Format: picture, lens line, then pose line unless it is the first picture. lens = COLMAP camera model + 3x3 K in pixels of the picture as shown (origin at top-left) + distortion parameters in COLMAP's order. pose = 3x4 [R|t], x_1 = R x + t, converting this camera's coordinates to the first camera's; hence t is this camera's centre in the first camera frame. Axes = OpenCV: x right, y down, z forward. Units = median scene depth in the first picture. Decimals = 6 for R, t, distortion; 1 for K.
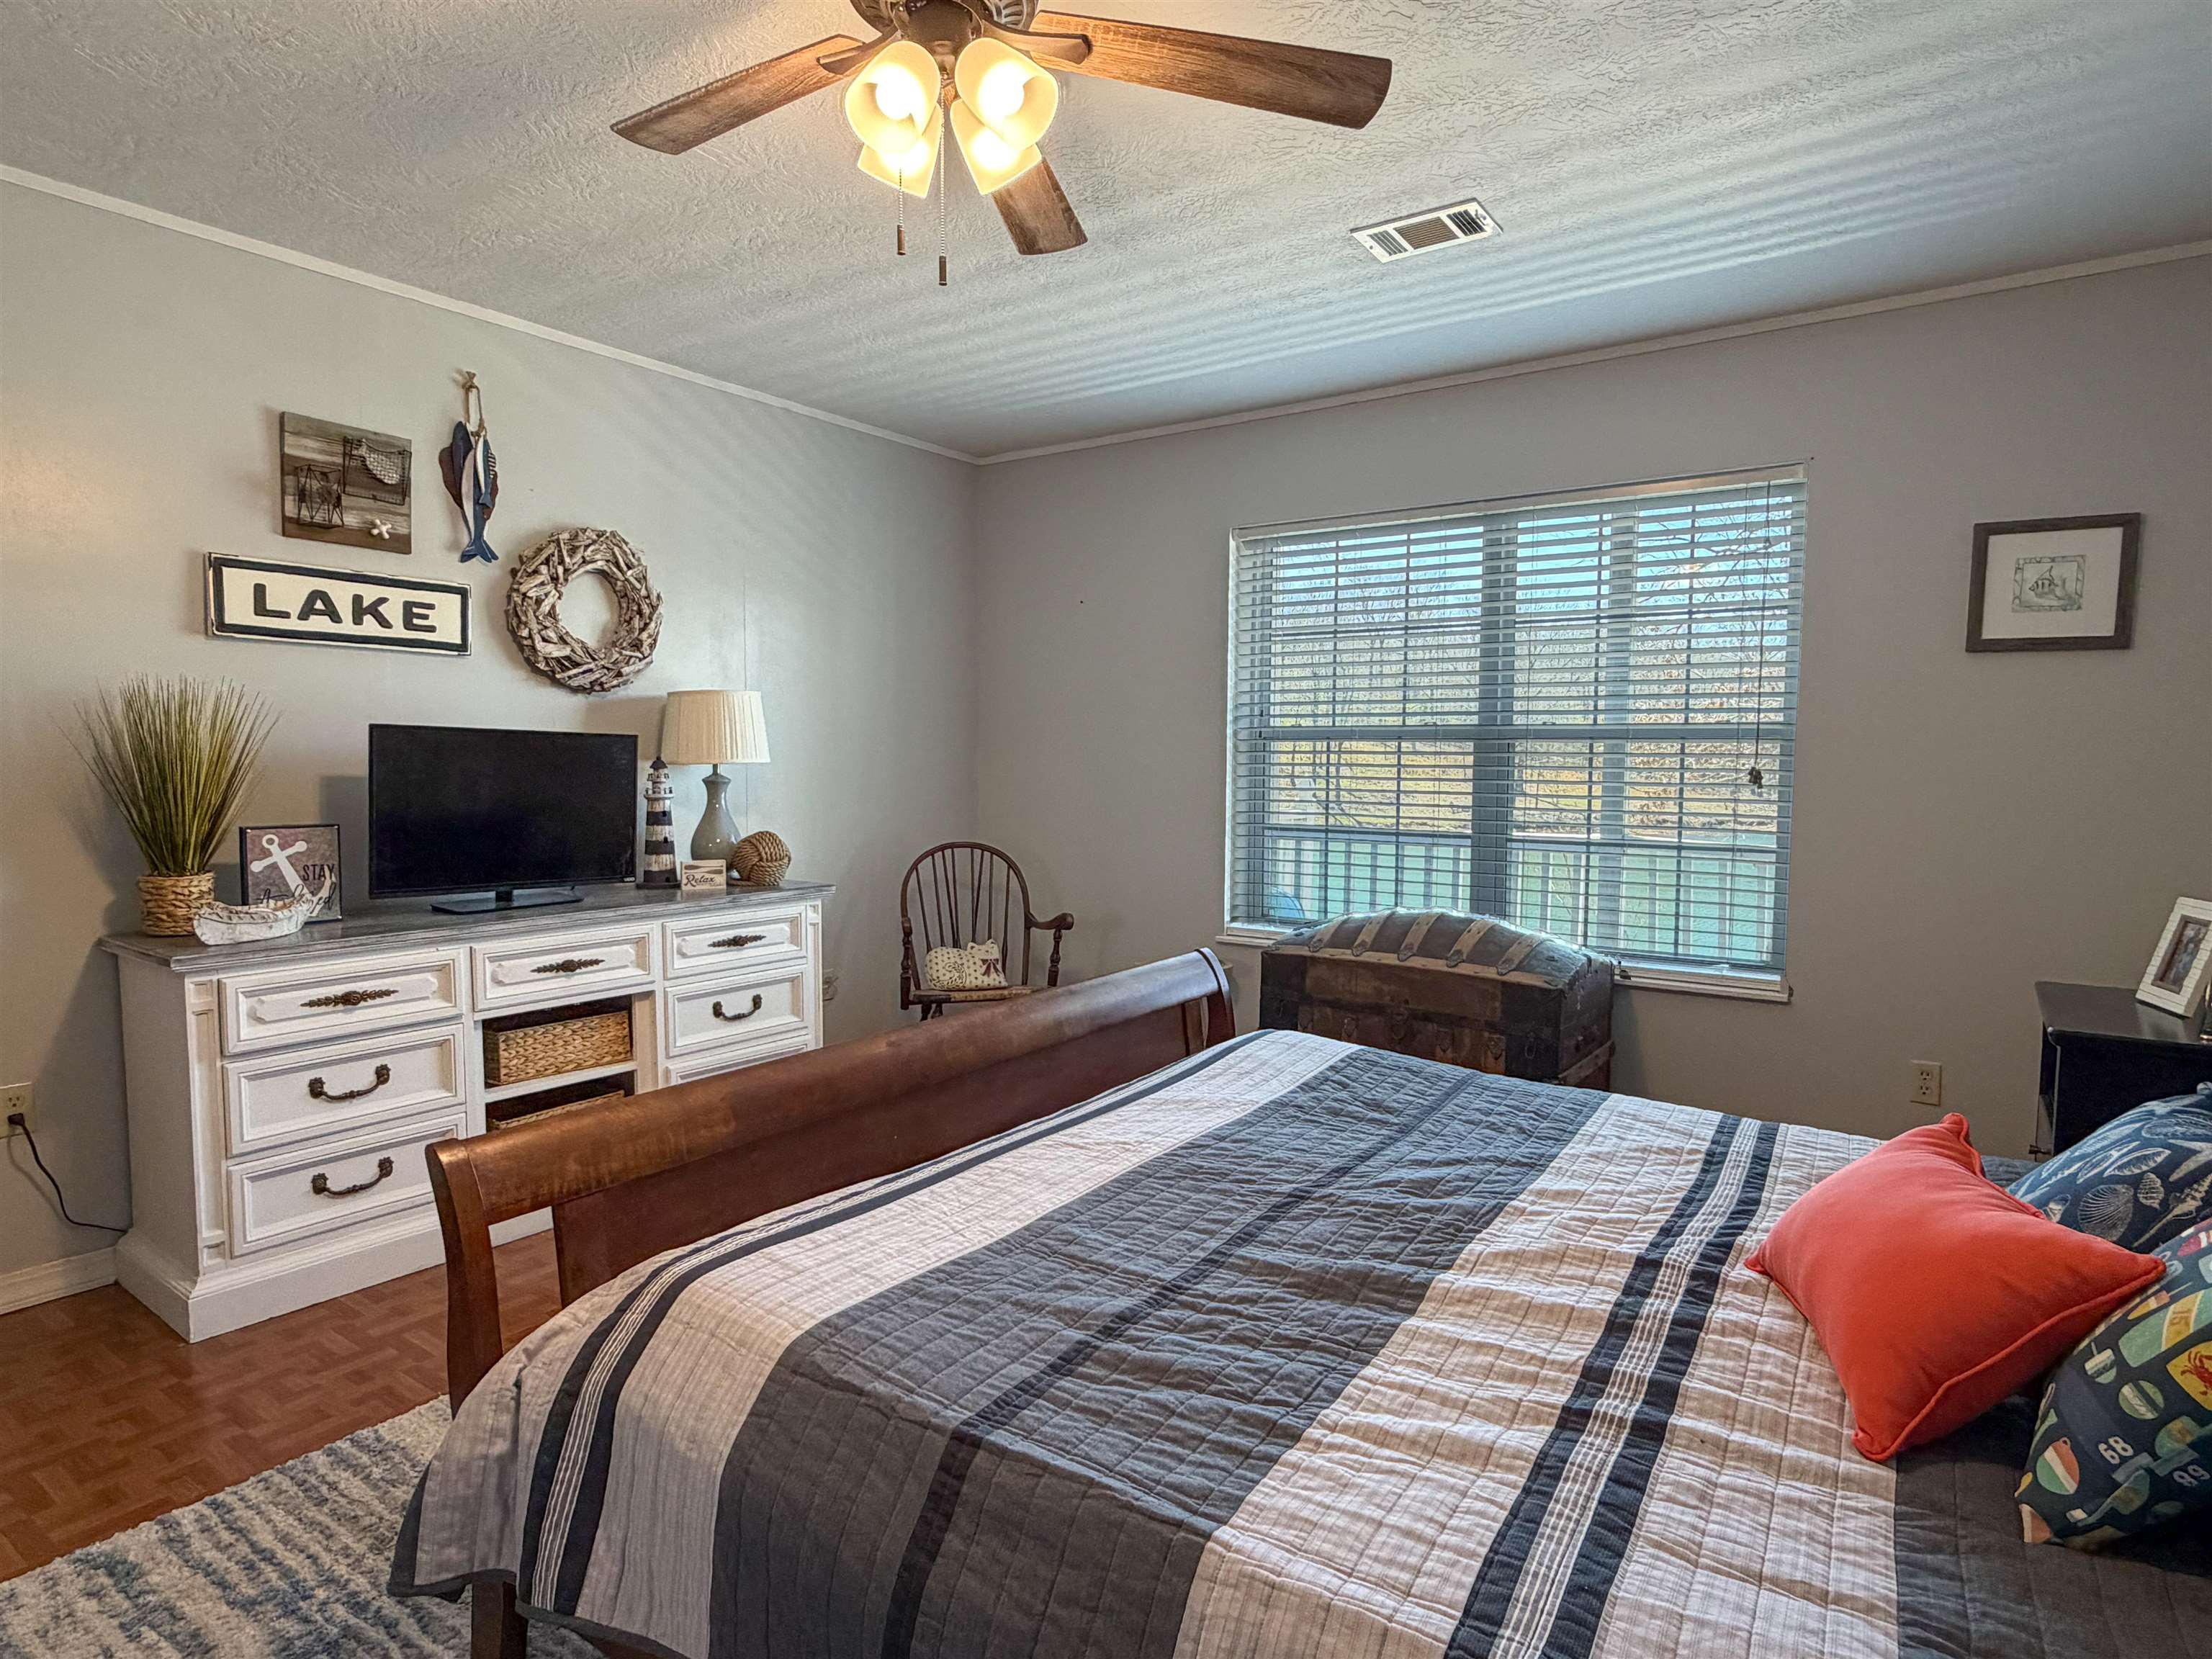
lens RADIAL K [[1248.4, 0, 1097.5], [0, 1248.4, 796.2], [0, 0, 1]] dist [-0.000397, -0.001651]
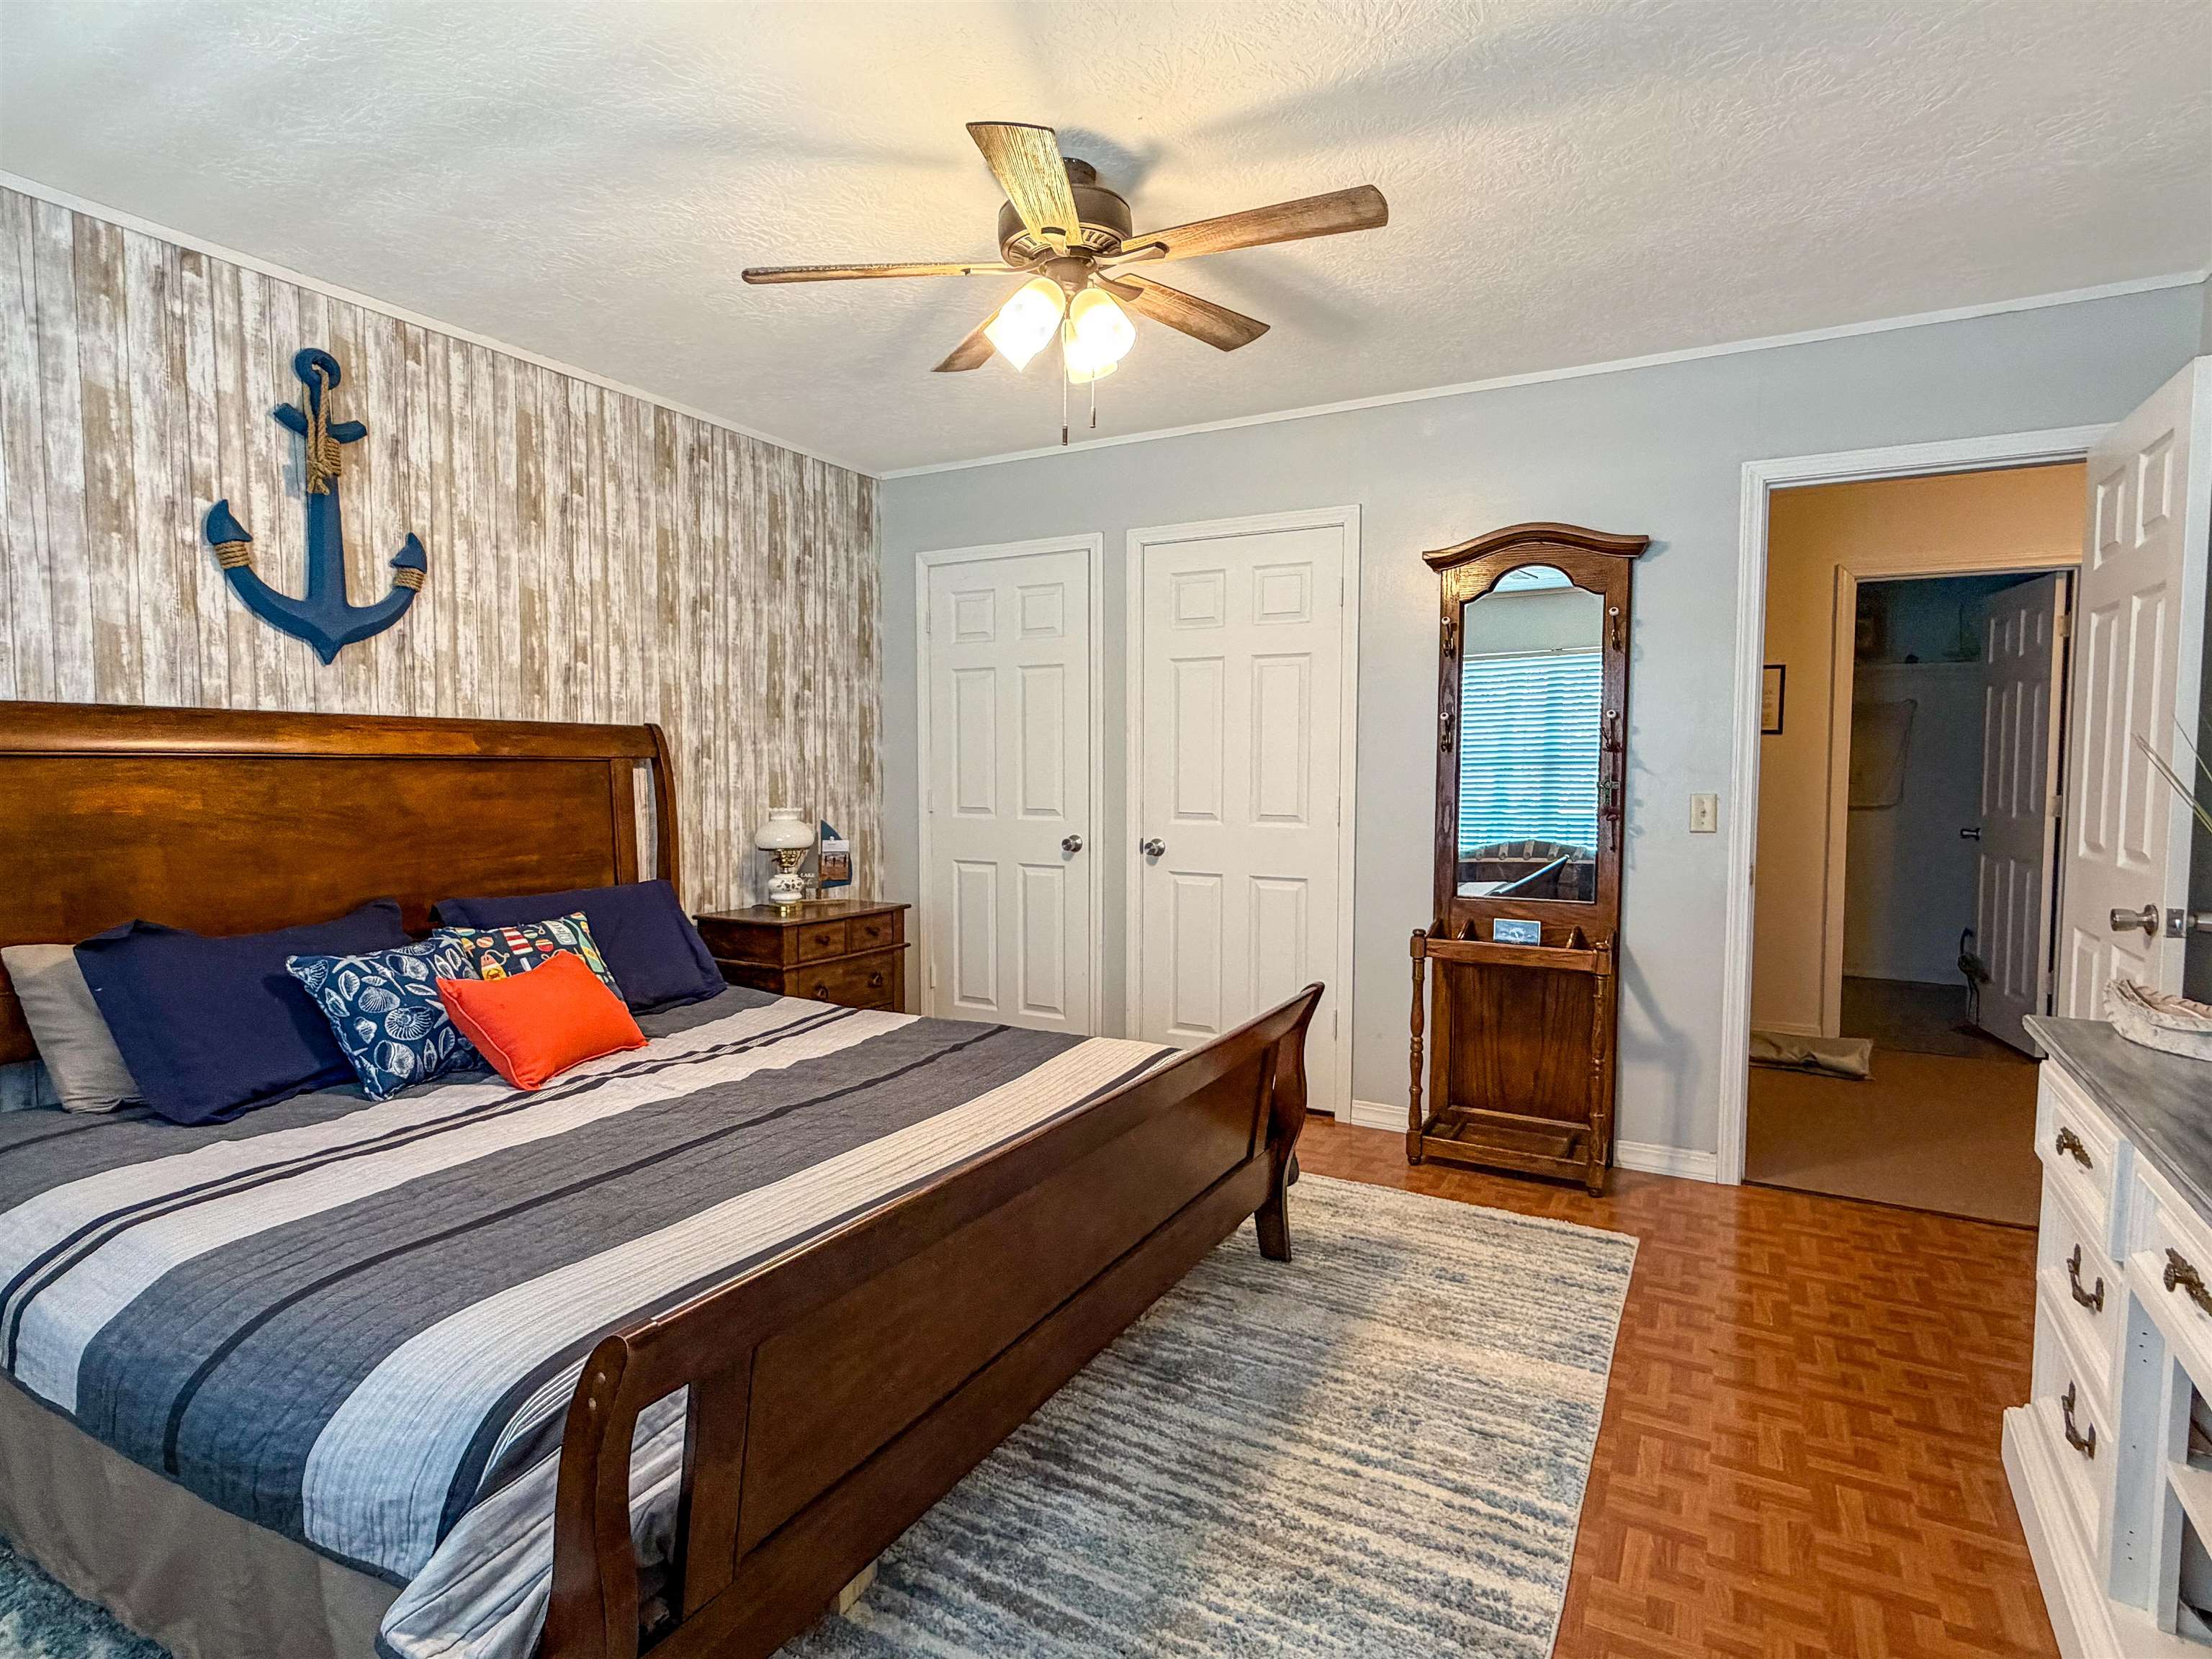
lens RADIAL K [[1138.3, 0, 1098.1], [0, 1138.3, 834.1], [0, 0, 1]] dist [-0.000598, -0.001190]
pose [[-0.994961, -0.007258, -0.099999, -0.020589], [-0.017368, 0.994775, 0.100604, -0.052533], [0.098746, 0.101834, -0.989888, 1.321135]]
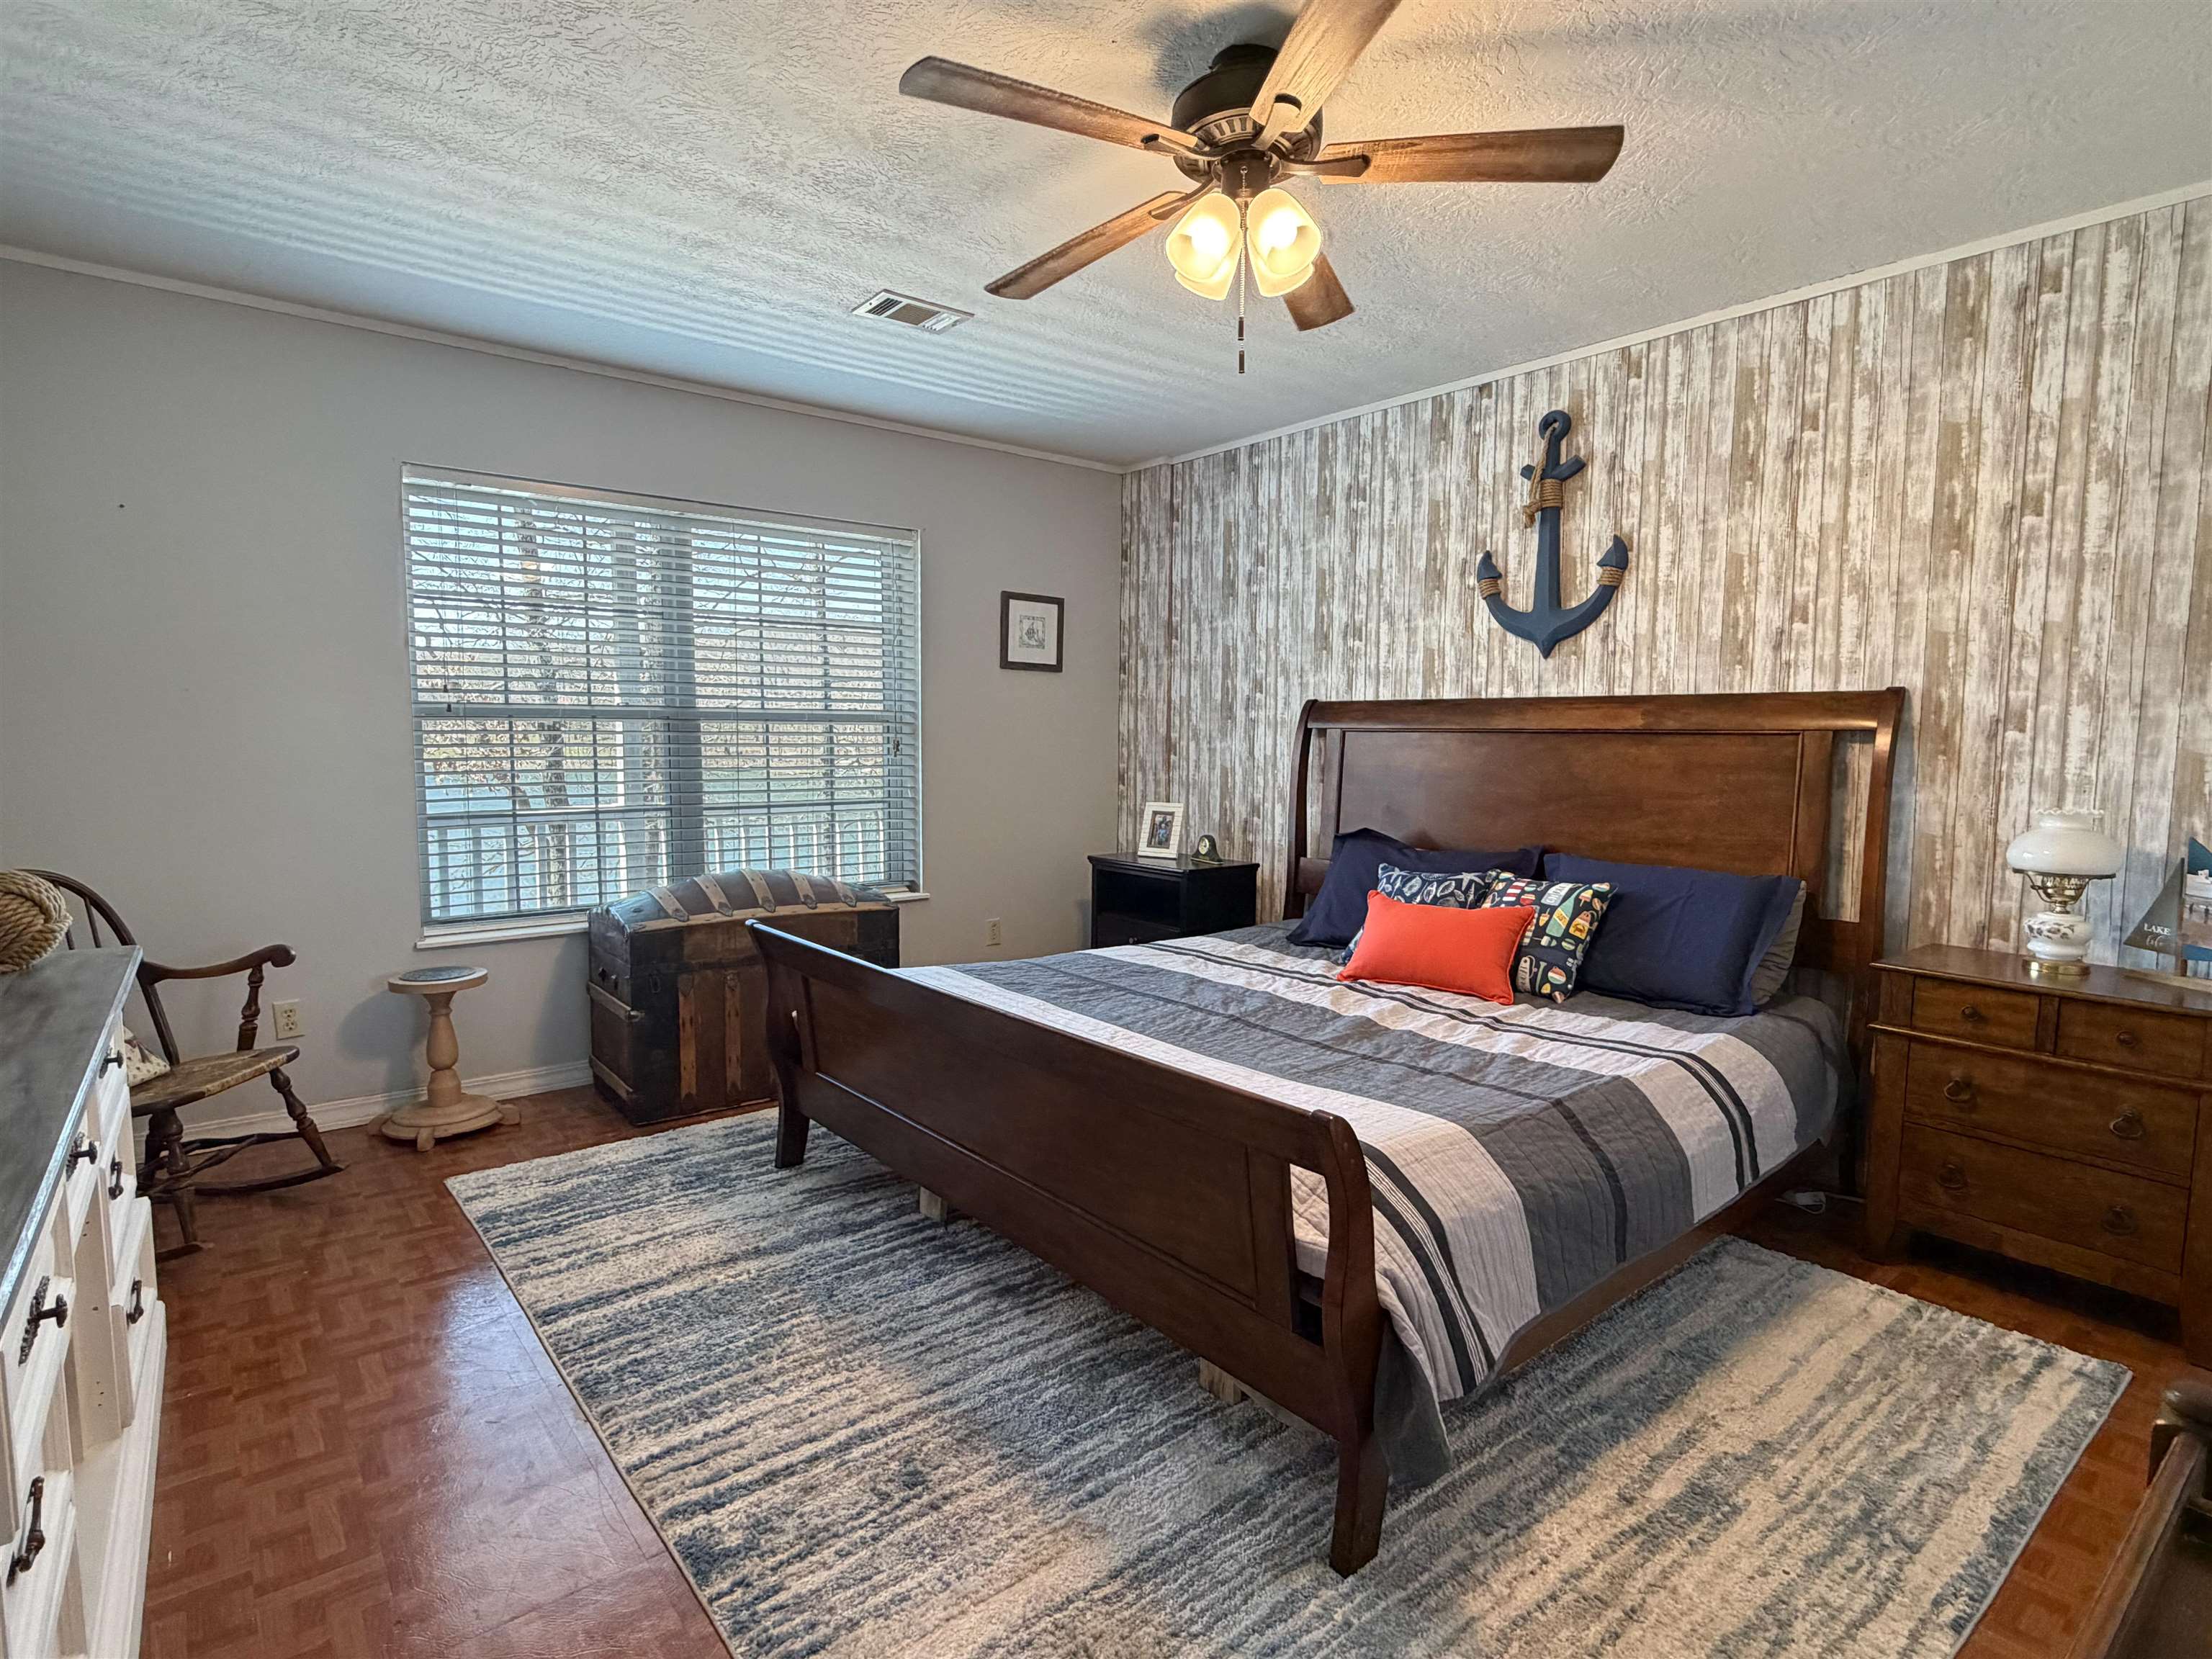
lens RADIAL K [[1138.3, 0, 1109.7], [0, 1138.3, 835.5], [0, 0, 1]] dist [-0.000598, -0.001190]
pose [[0.267813, -0.093382, 0.958935, -0.744320], [0.035263, 0.995575, 0.087102, -0.022812], [-0.962826, 0.010488, 0.269920, 0.466227]]
